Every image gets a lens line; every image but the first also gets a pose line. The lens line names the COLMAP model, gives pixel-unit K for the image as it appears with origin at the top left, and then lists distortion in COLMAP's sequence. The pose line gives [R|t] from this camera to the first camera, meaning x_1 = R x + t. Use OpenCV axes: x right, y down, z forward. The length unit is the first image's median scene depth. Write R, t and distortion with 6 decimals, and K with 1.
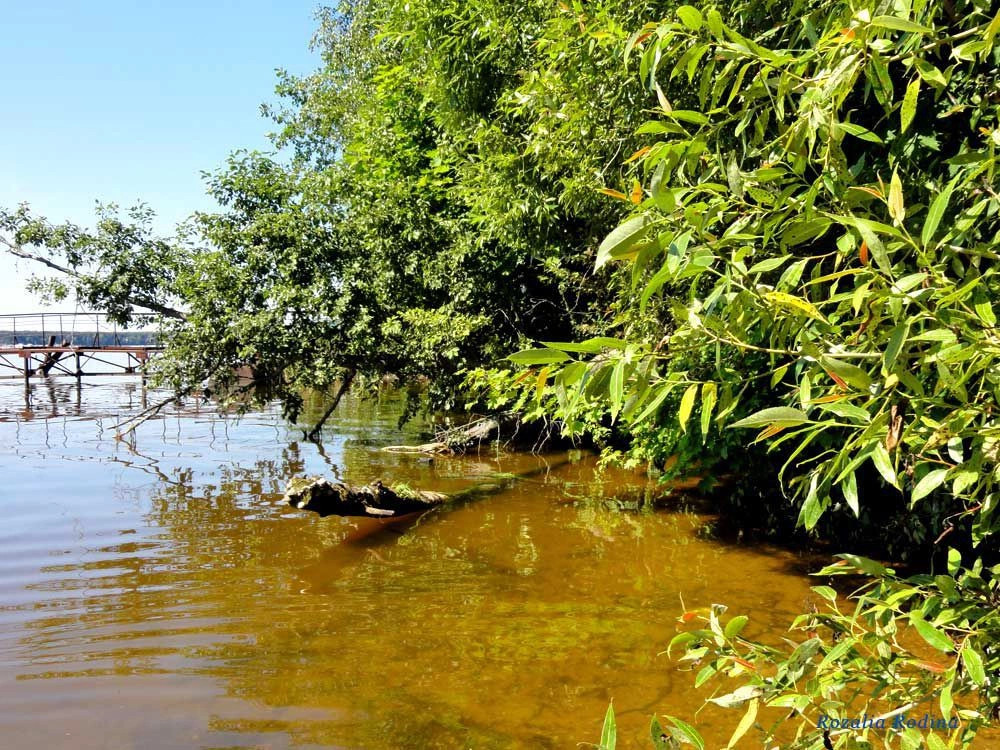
lens RADIAL K [[805.9, 0, 477.9], [0, 805.9, 385.5], [0, 0, 1]] dist [-0.011955, 0.003629]
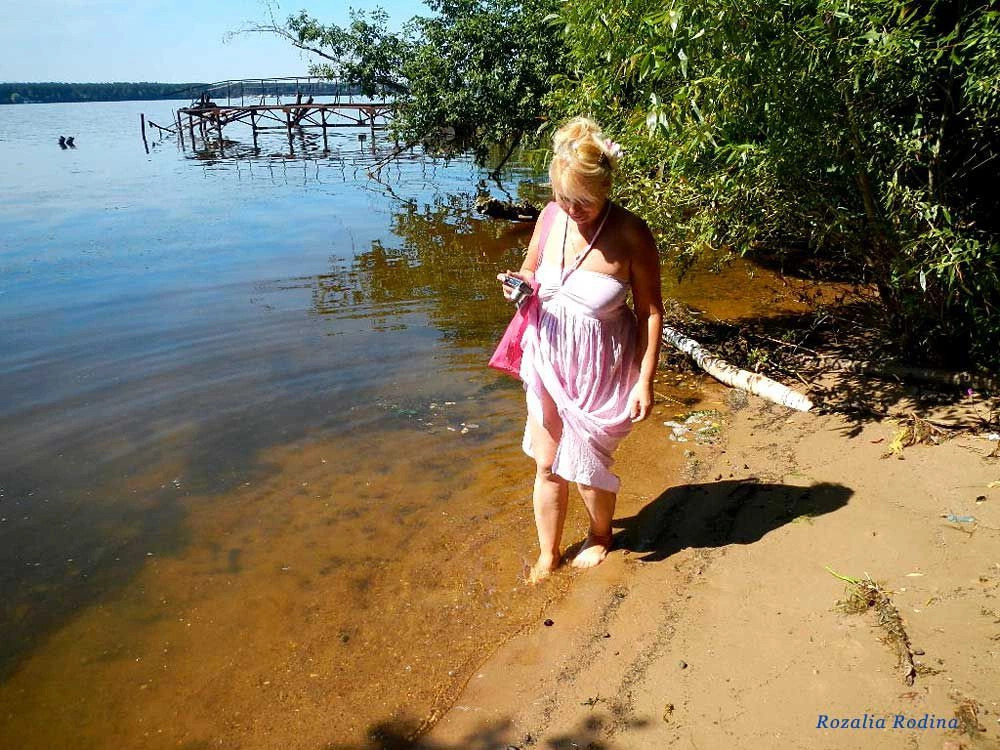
lens RADIAL K [[805.9, 0, 504.1], [0, 805.9, 376.5], [0, 0, 1]] dist [-0.011955, 0.003629]
pose [[0.978812, 0.066252, -0.193744, 0.128851], [-0.005821, 0.954828, 0.297101, -0.026200], [0.204676, -0.289679, 0.934983, -0.510354]]
